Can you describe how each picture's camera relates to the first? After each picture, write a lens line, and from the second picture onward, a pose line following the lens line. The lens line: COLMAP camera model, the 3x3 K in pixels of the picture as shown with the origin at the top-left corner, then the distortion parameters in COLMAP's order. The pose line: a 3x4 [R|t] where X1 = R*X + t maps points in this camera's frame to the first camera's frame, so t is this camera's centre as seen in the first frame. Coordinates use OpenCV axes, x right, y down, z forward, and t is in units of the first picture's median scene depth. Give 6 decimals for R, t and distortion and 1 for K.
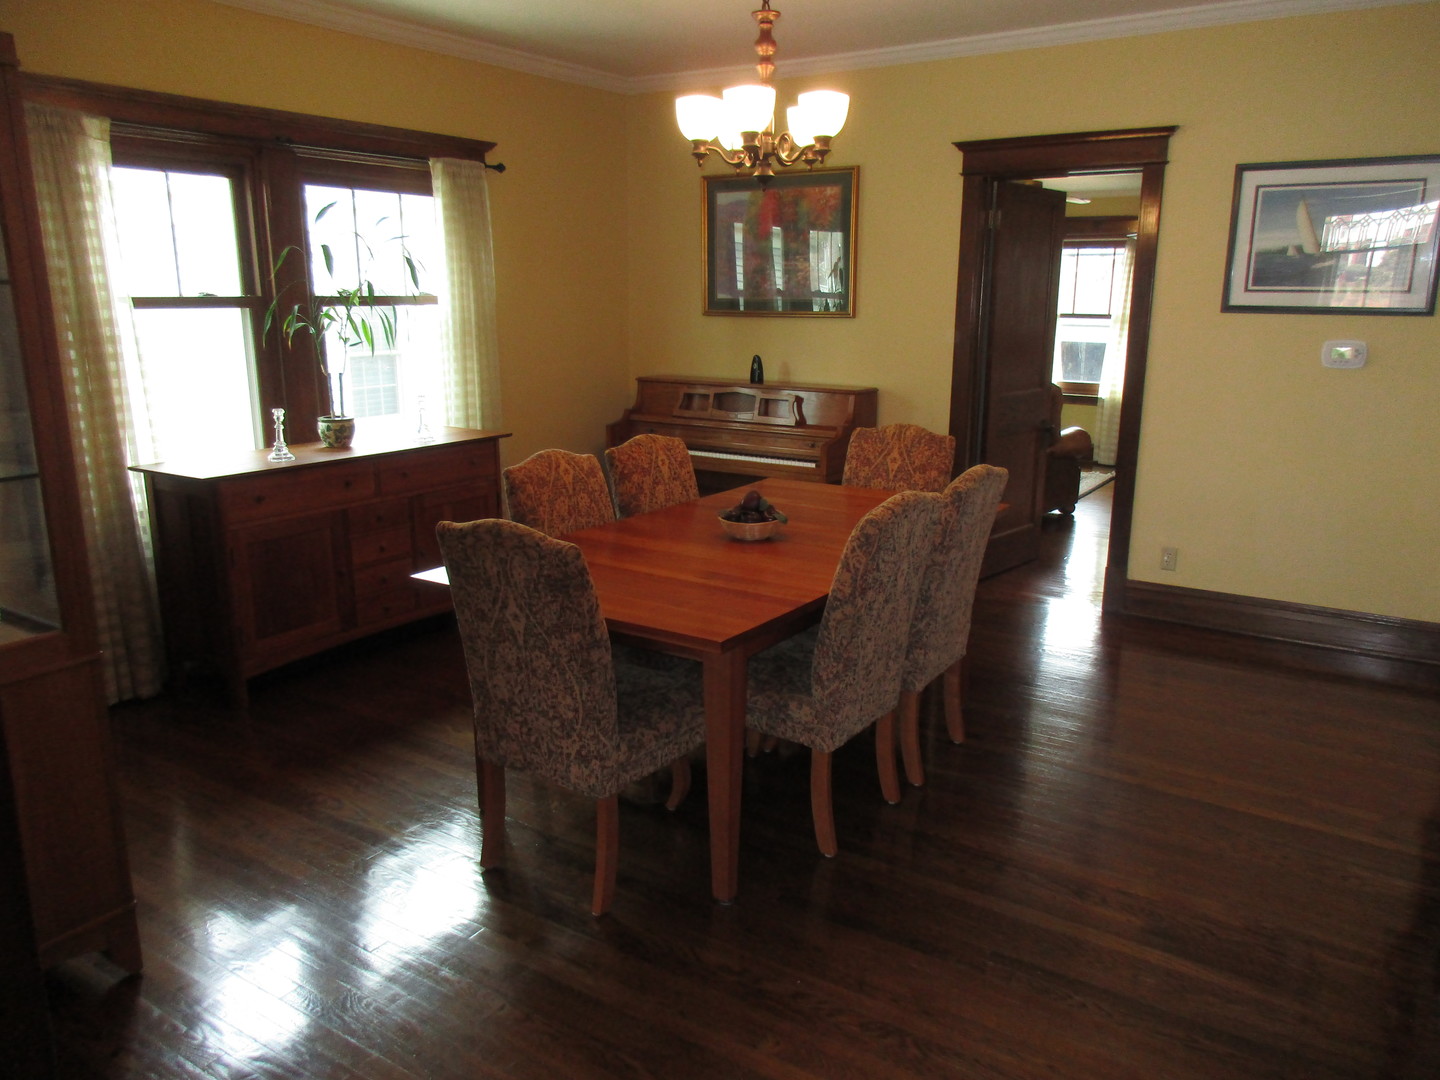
lens RADIAL K [[1080.1, 0, 720.0], [0, 1080.1, 542.0], [0, 0, 1]] dist [-0.004003, 0.005186]
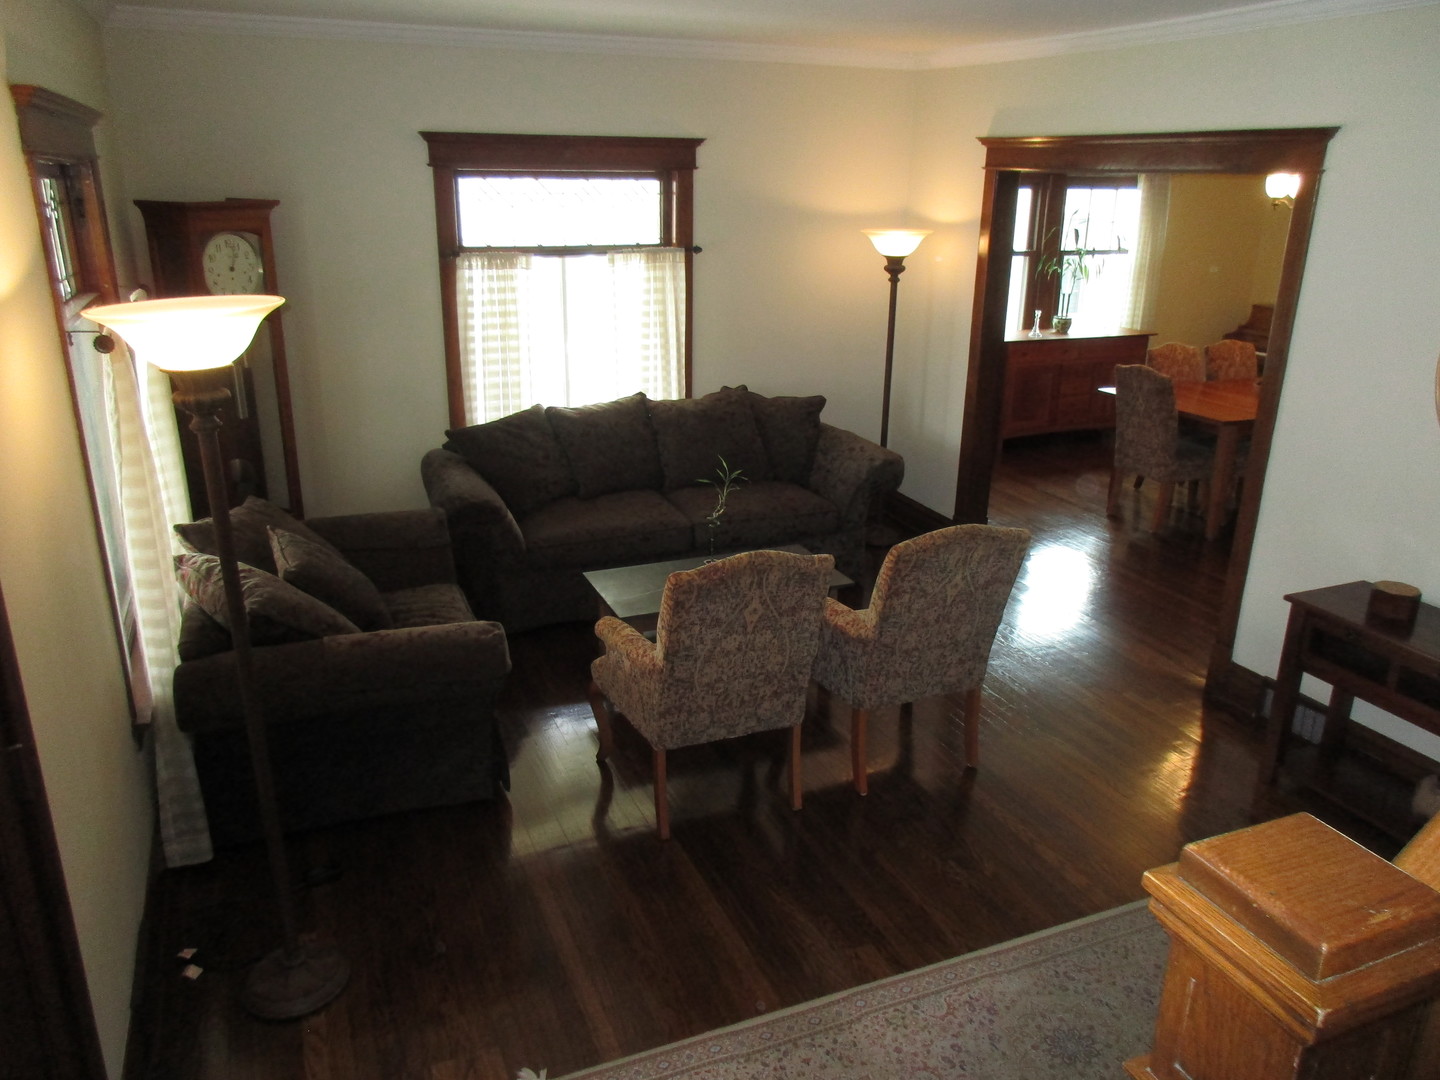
lens RADIAL K [[1080.1, 0, 717.3], [0, 1080.1, 540.6], [0, 0, 1]] dist [-0.004003, 0.005186]
pose [[0.831686, 0.187596, -0.522595, 0.228075], [-0.138217, 0.981516, 0.132370, 0.114828], [0.537768, -0.037859, 0.842242, -1.042616]]
